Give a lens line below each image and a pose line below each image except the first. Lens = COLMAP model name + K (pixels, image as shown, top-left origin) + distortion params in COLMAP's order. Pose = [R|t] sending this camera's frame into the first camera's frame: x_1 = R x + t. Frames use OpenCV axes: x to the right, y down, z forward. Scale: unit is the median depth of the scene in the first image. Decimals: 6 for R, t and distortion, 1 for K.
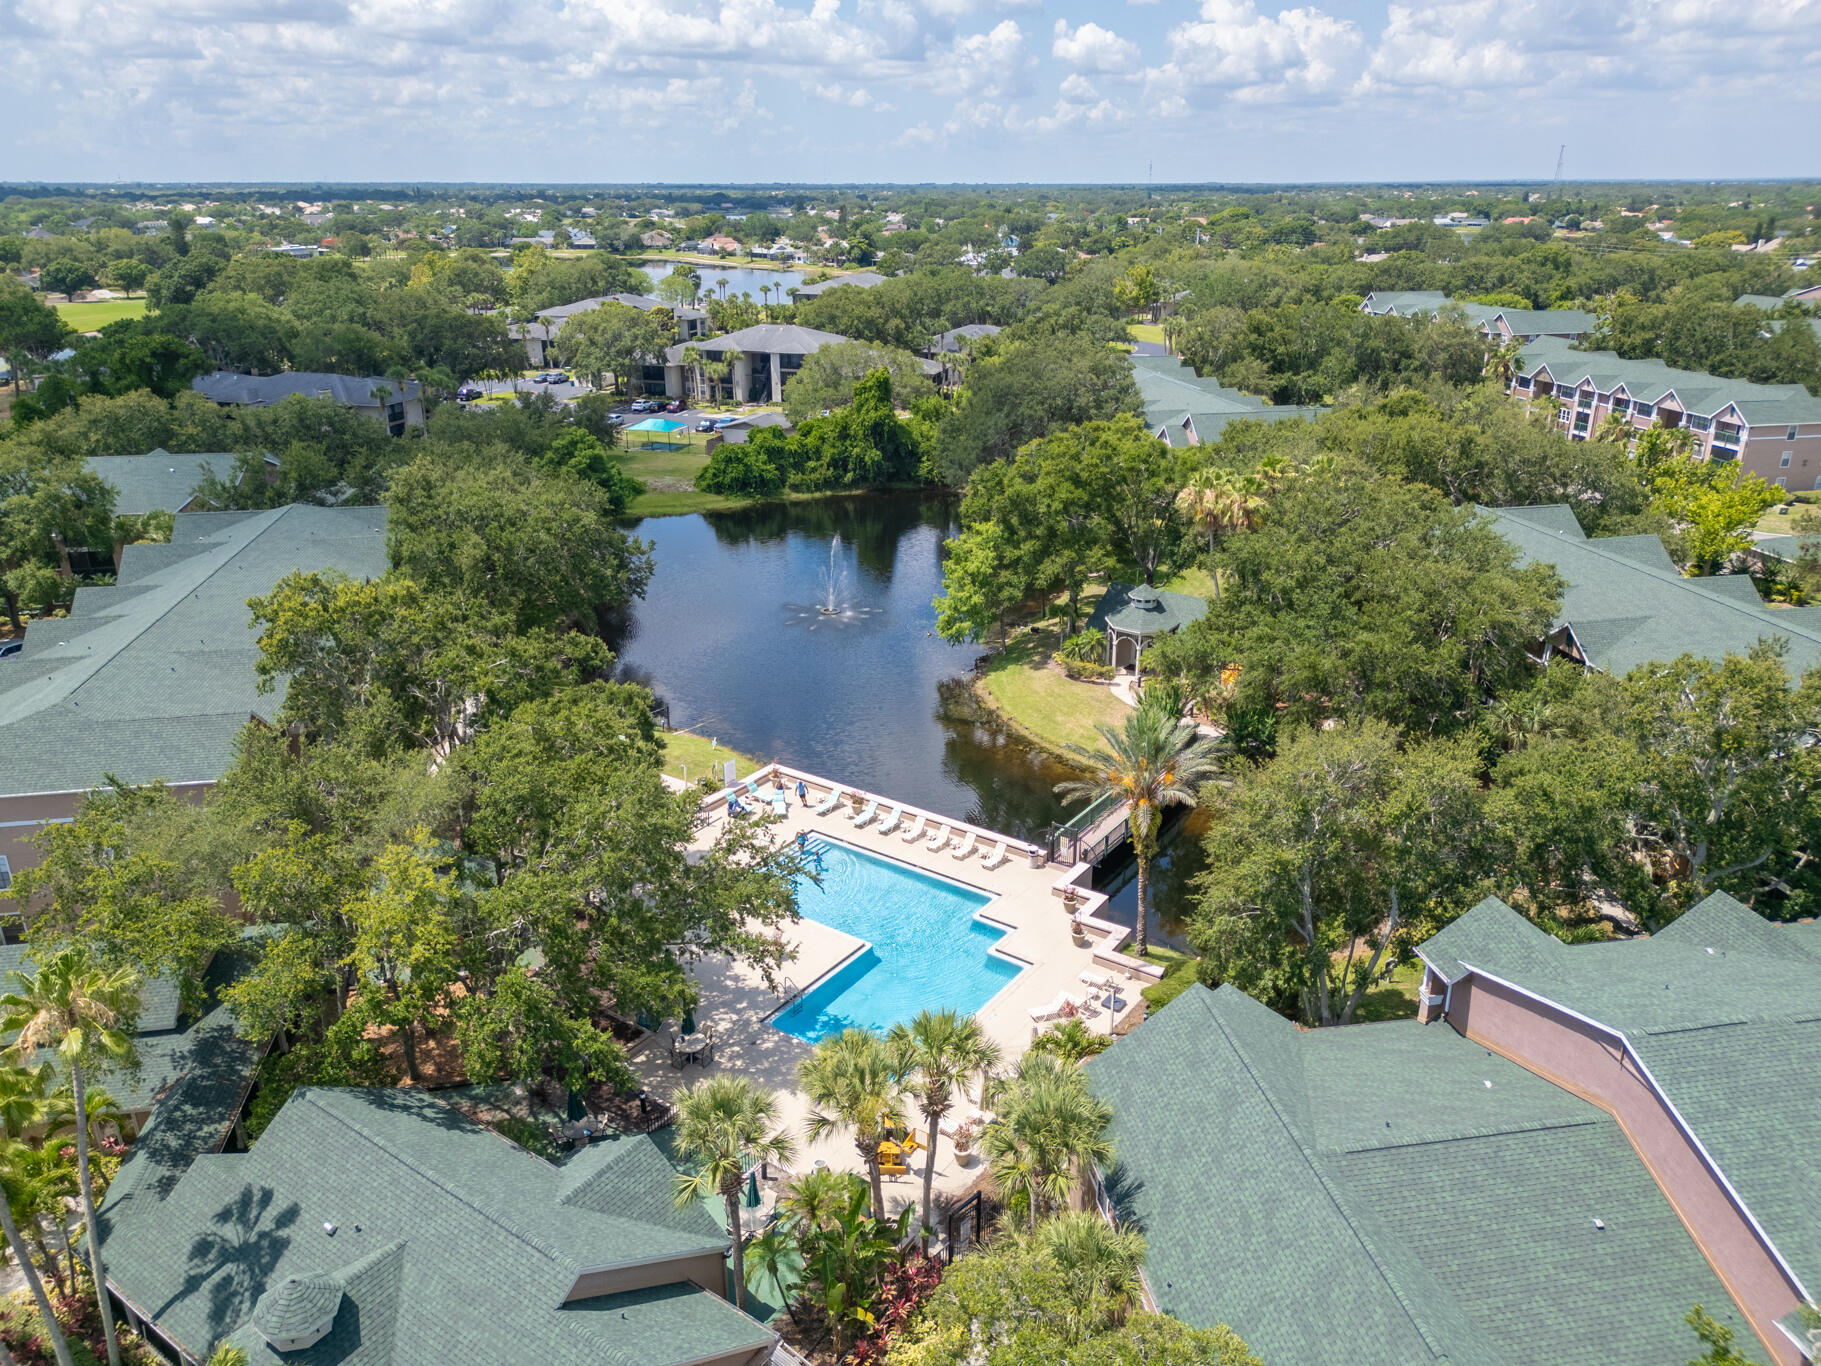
lens RADIAL K [[1267.7, 0, 913.8], [0, 1267.7, 680.5], [0, 0, 1]] dist [0.038387, -0.003260]
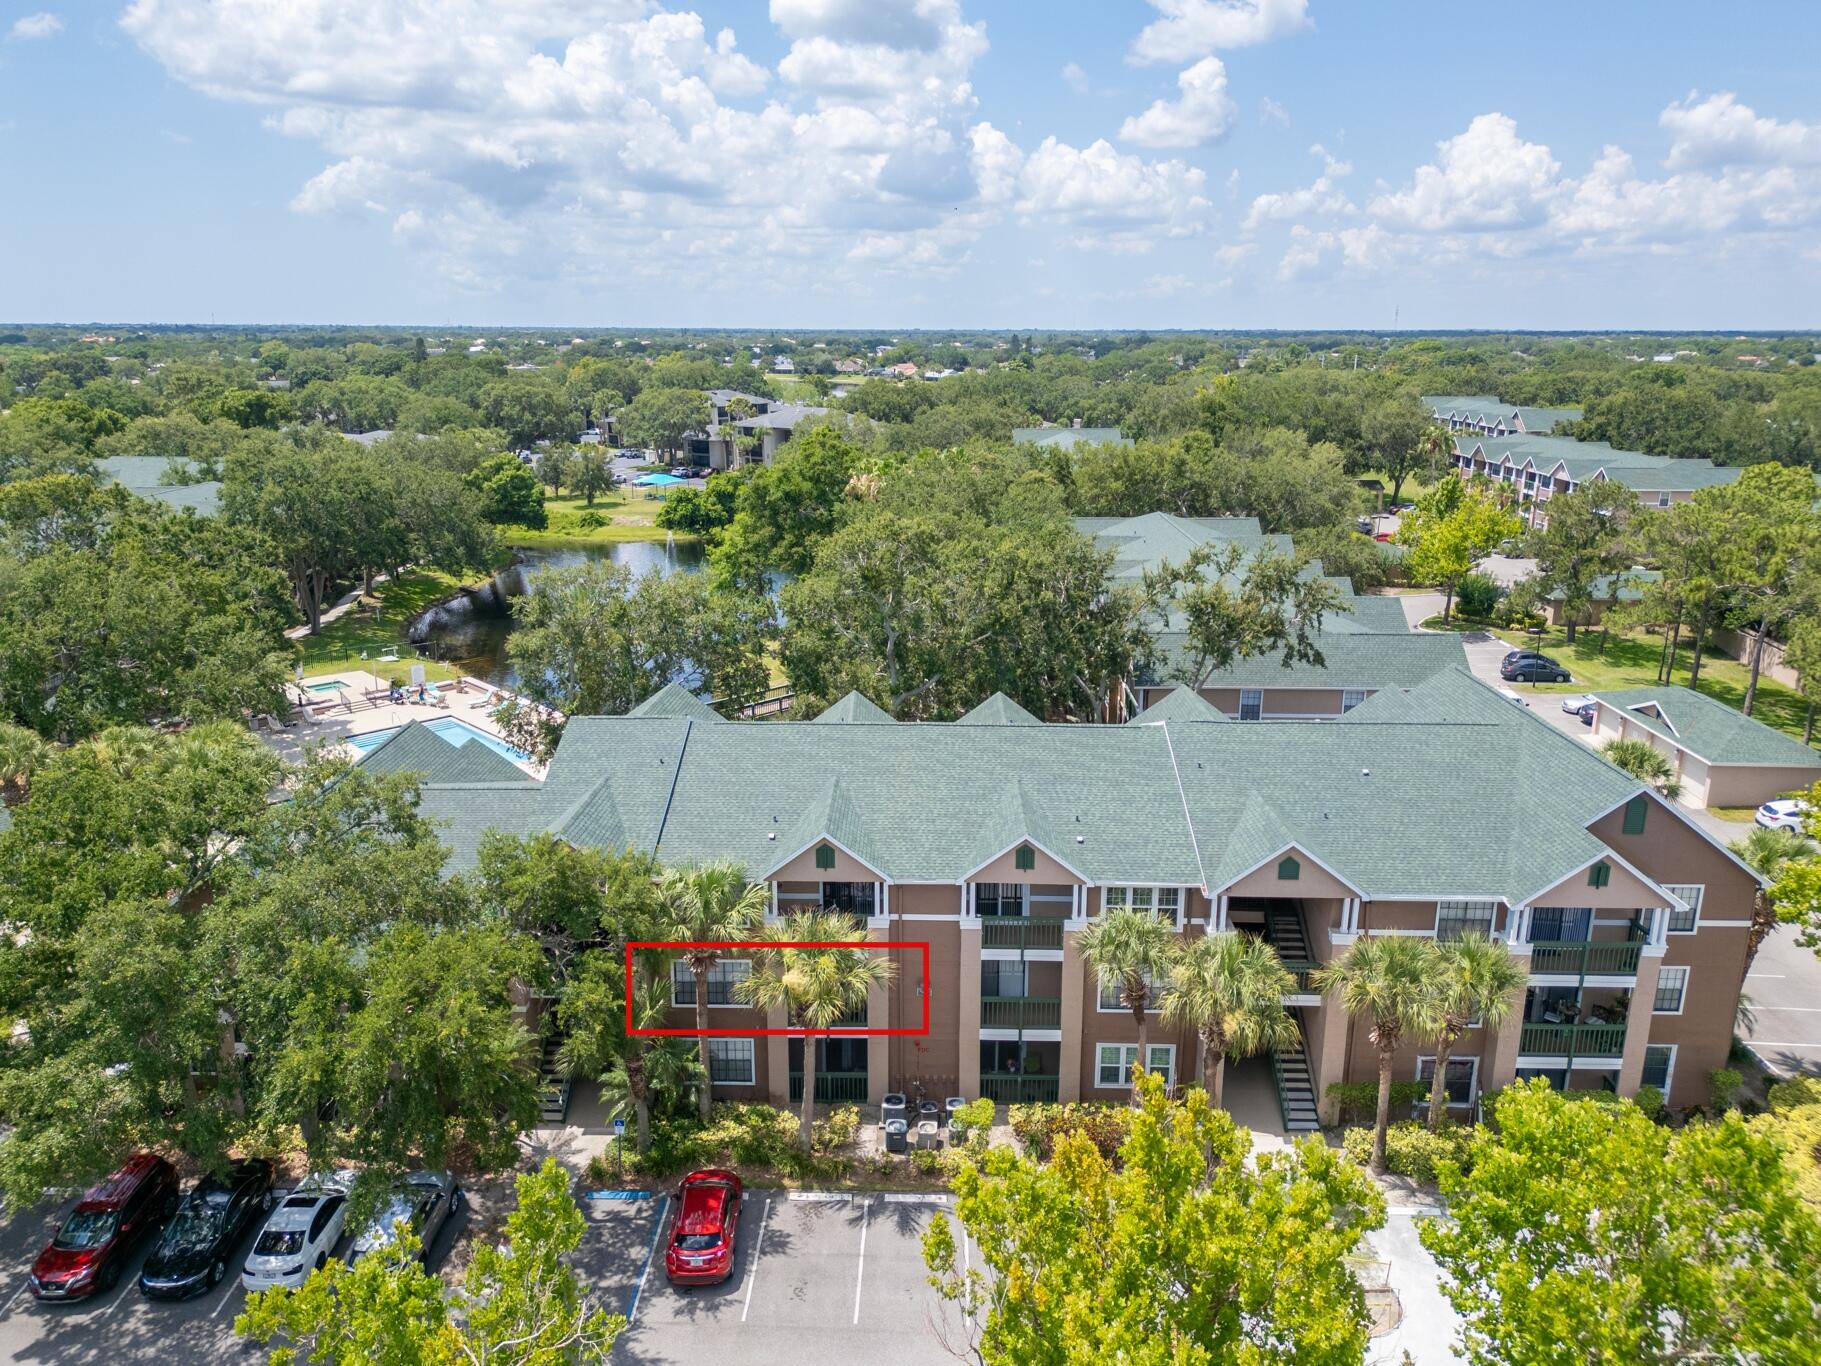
lens RADIAL K [[1267.7, 0, 908.7], [0, 1267.7, 683.6], [0, 0, 1]] dist [0.038387, -0.003260]
pose [[0.976786, 0.061623, -0.205163, 0.270151], [-0.083109, 0.991729, -0.097806, 0.077011], [0.197439, 0.112586, 0.973829, -0.049261]]
